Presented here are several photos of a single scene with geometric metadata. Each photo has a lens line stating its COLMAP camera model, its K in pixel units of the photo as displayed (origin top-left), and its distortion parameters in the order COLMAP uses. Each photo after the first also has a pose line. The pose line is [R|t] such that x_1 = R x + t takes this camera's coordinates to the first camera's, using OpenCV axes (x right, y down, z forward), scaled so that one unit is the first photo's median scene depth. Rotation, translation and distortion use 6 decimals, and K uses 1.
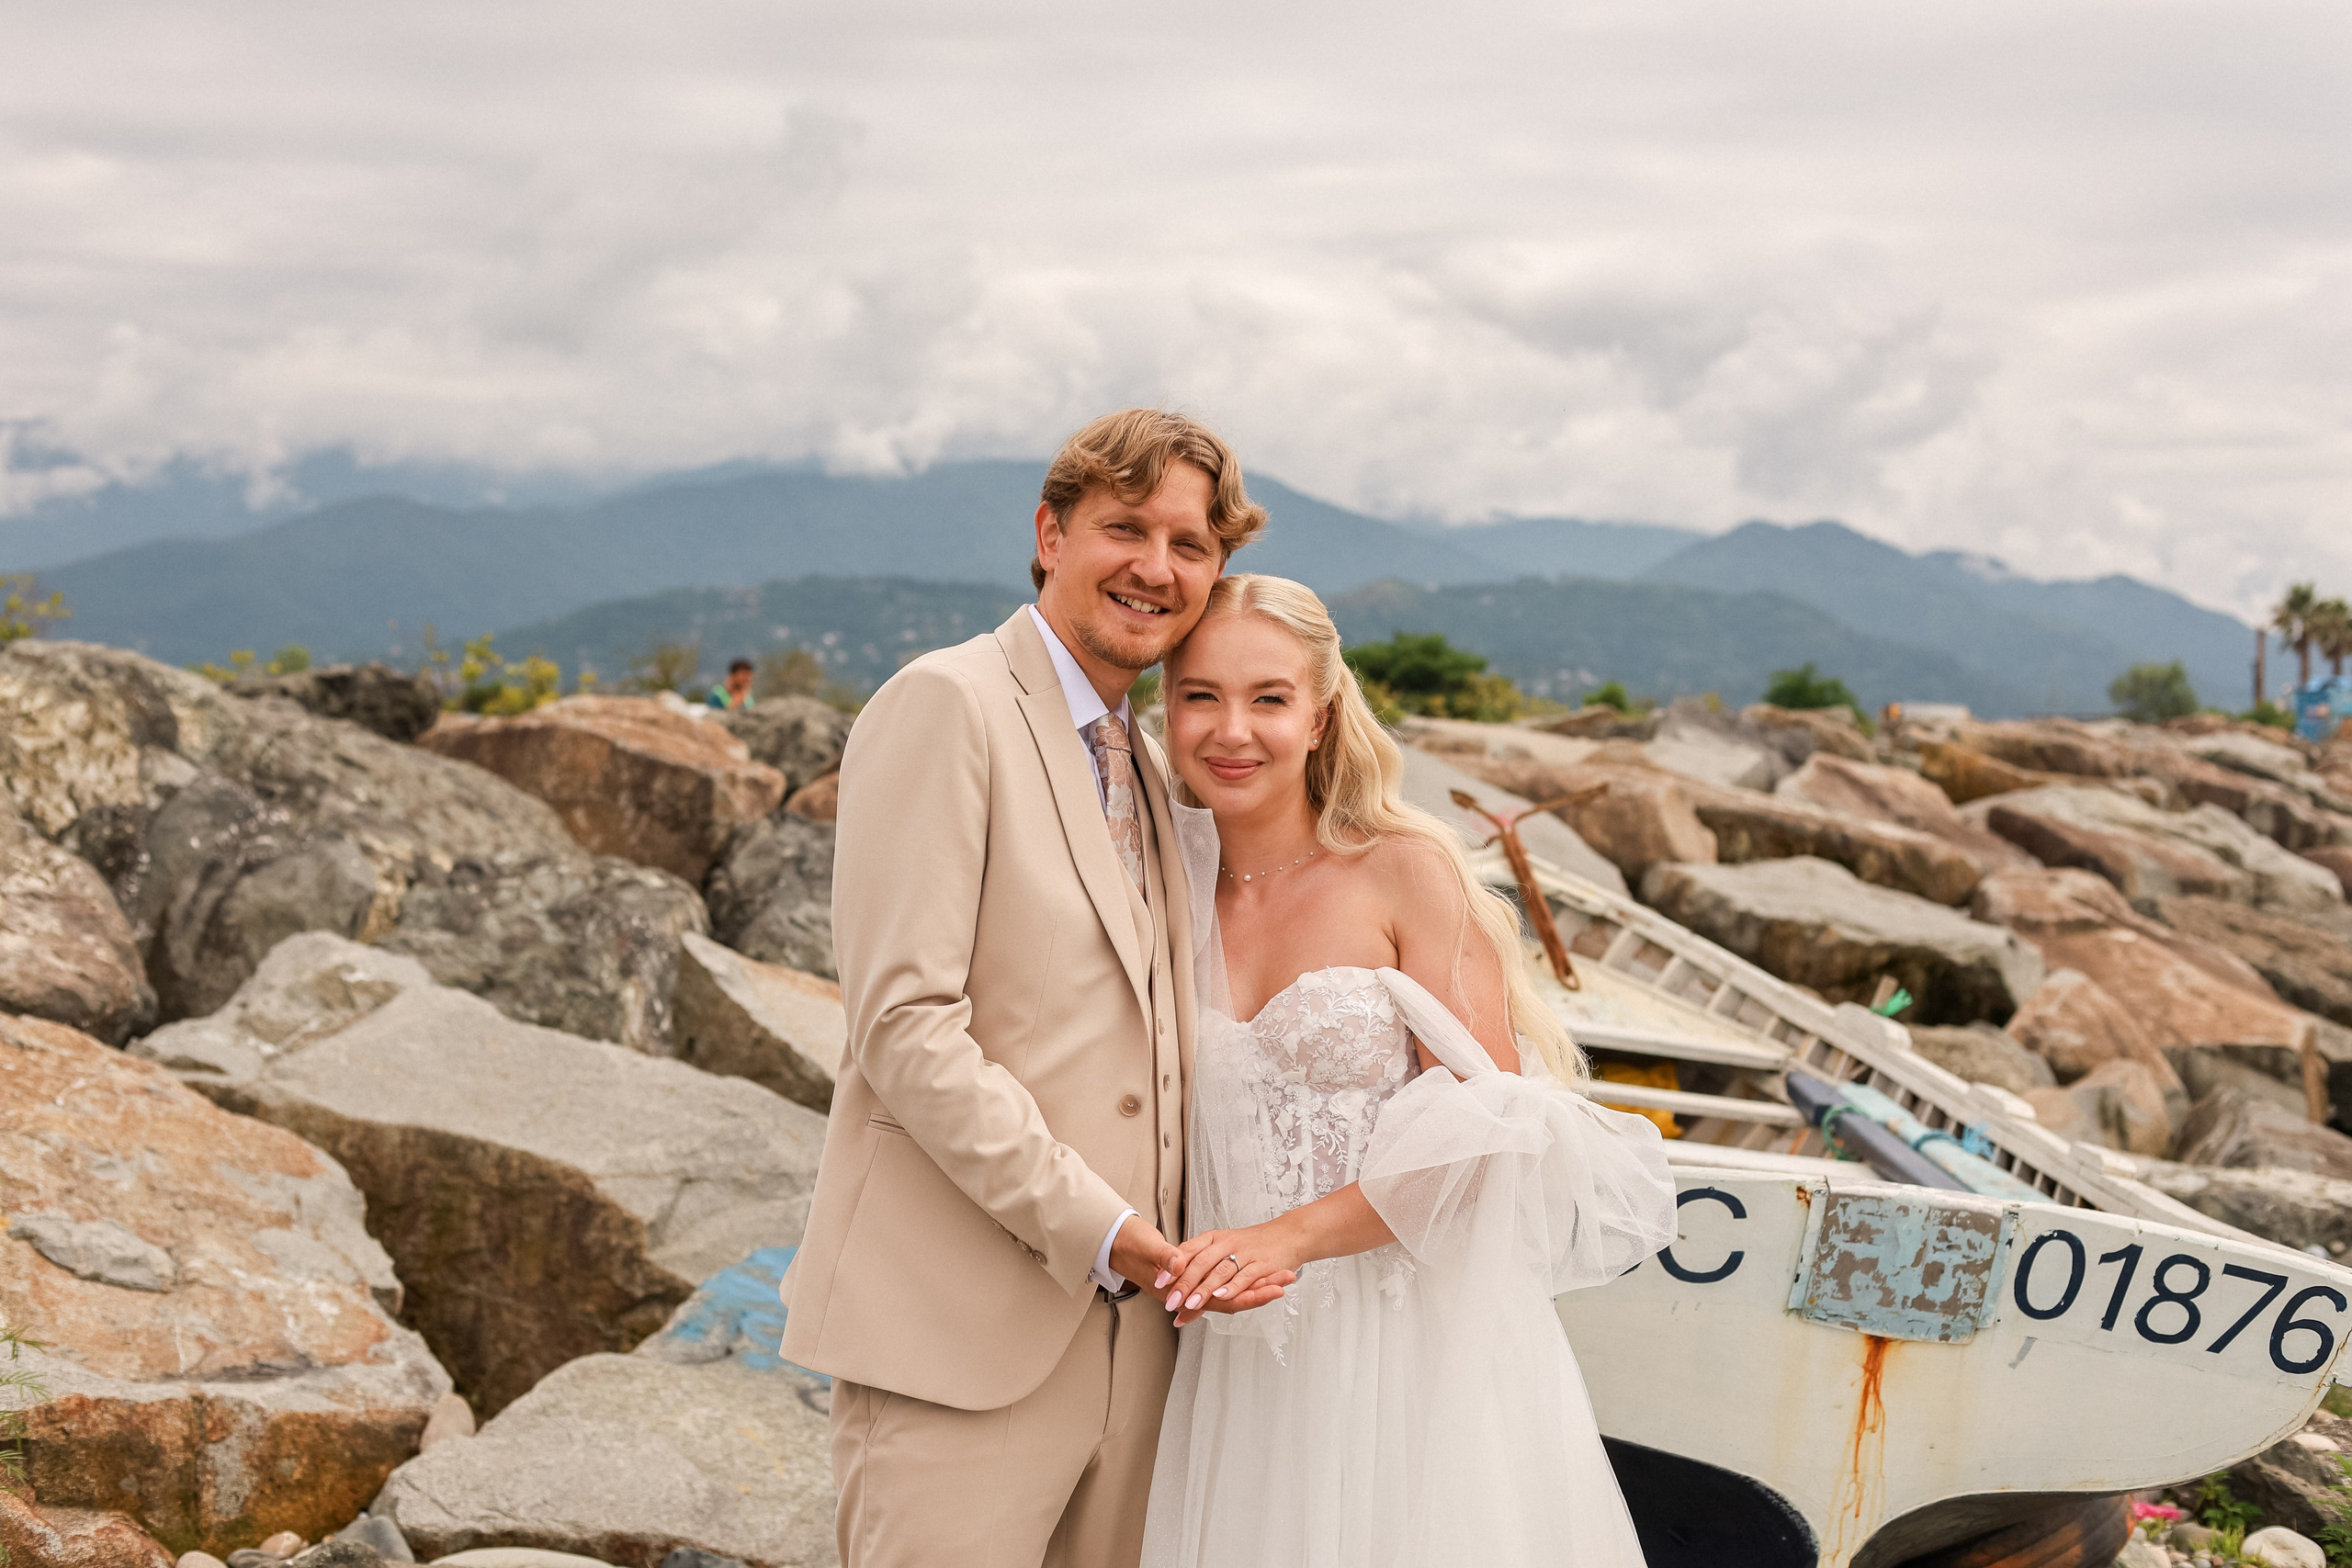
lens RADIAL K [[3341.0, 0, 1135.3], [0, 3341.0, 782.4], [0, 0, 1]] dist [-0.105237, 0.013997]
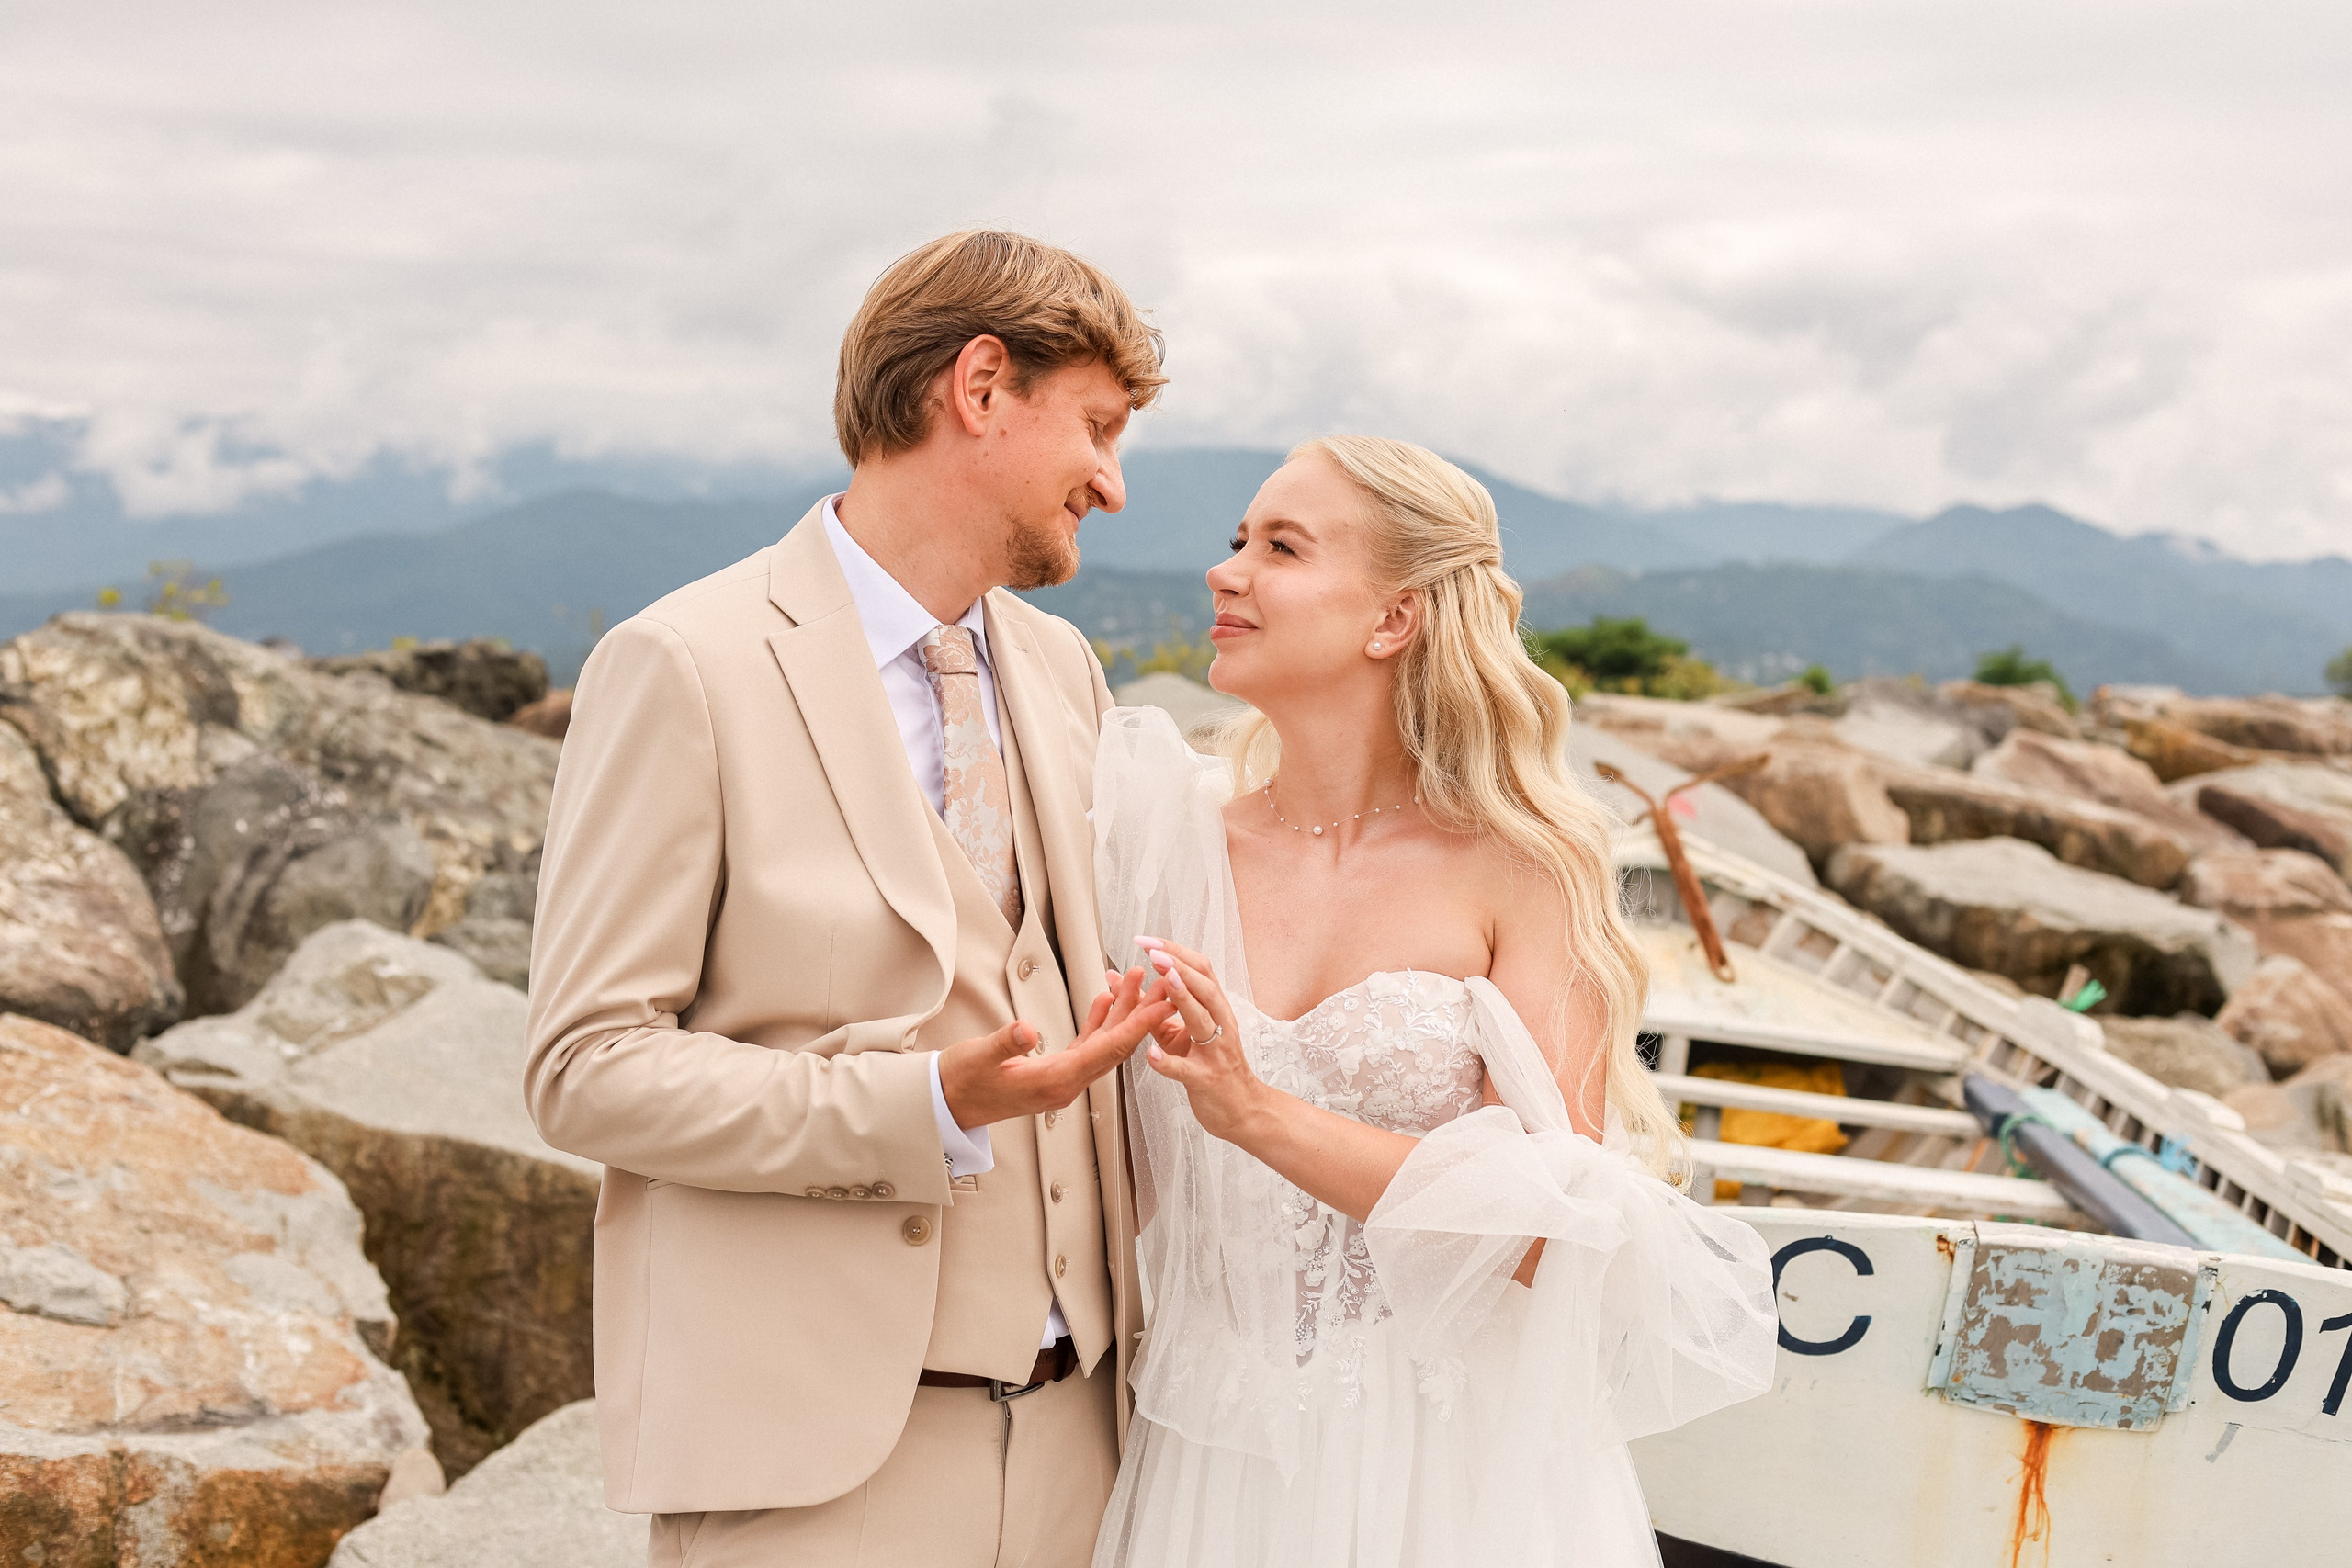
lens RADIAL K [[3393.3, 0, 1176.0], [0, 3393.3, 784.0], [0, 0, 1]] dist [-0.108756, -0.003241]
pose [[0.999009, -0.004433, -0.044286, 0.022555], [0.004630, 0.999980, 0.004349, 0.003943], [0.044266, -0.004549, 0.999009, 0.079201]]
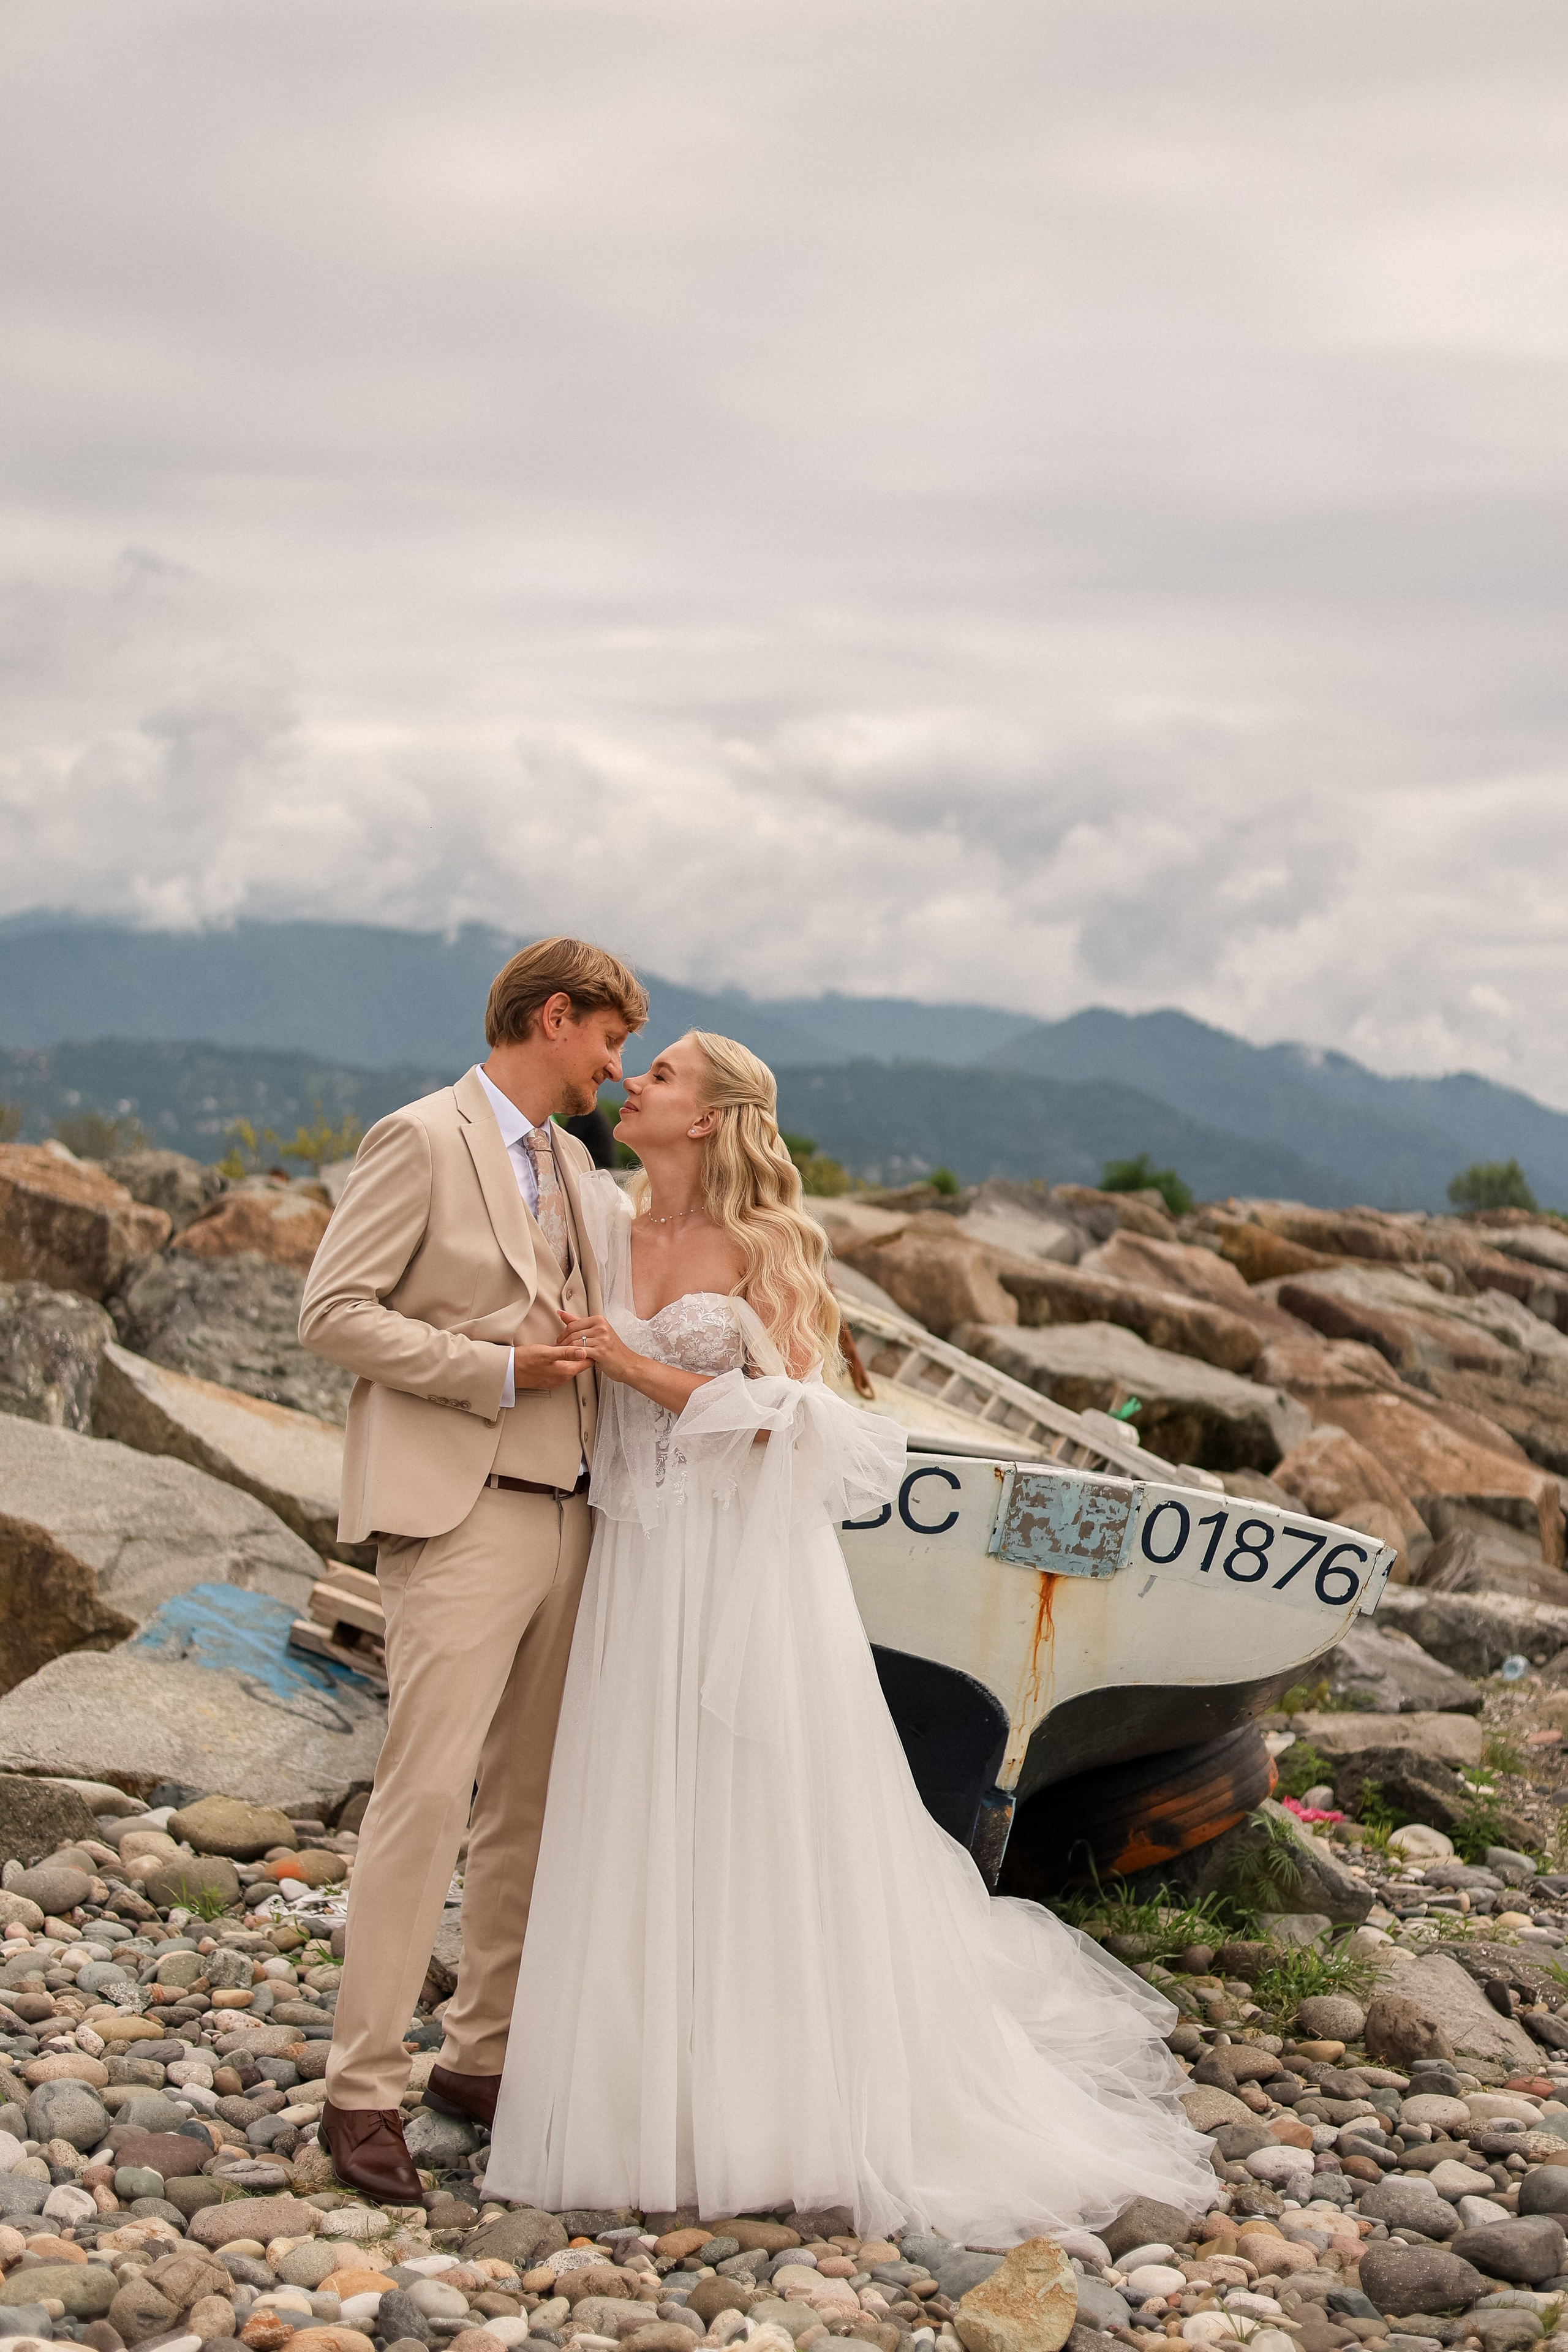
lens RADIAL K [[3393.7, 0, 784.0], [0, 3393.7, 1176.0], [0, 0, 1]] dist [-0.108756, -0.003241]
pose [[0.995090, 0.023909, 0.096040, -0.017556], [-0.021497, 0.999429, -0.026062, 0.014165], [-0.096609, 0.023870, 0.995036, -0.207430]]
